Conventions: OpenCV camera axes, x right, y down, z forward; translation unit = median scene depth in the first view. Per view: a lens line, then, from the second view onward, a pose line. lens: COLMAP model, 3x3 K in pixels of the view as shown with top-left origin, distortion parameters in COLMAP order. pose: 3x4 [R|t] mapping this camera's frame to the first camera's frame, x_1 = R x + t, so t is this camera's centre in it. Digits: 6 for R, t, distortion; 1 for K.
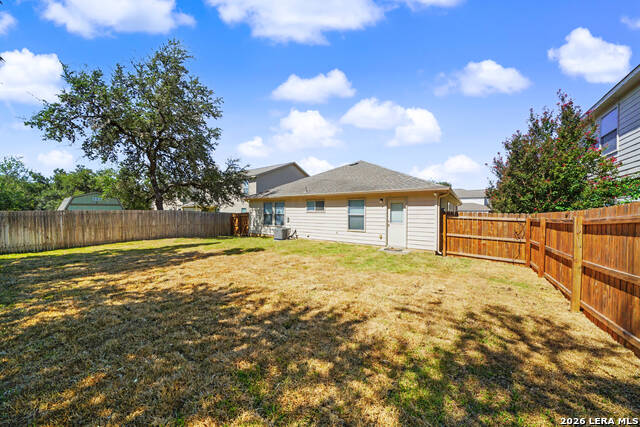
lens RADIAL K [[214.7, 0, 317.4], [0, 214.7, 214.2], [0, 0, 1]] dist [-0.008433, 0.000173]
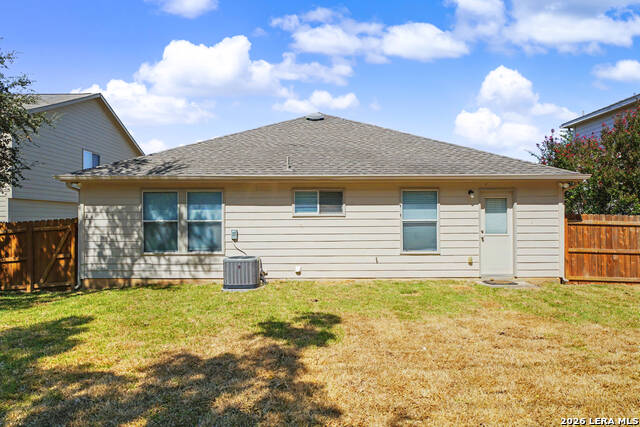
lens RADIAL K [[413.7, 0, 317.6], [0, 413.7, 214.2], [0, 0, 1]] dist [-0.011079, 0.004451]
pose [[0.814409, -0.001609, 0.580289, -0.684056], [0.012811, 0.999802, -0.015208, -0.001403], [-0.580150, 0.019819, 0.814269, 0.421604]]
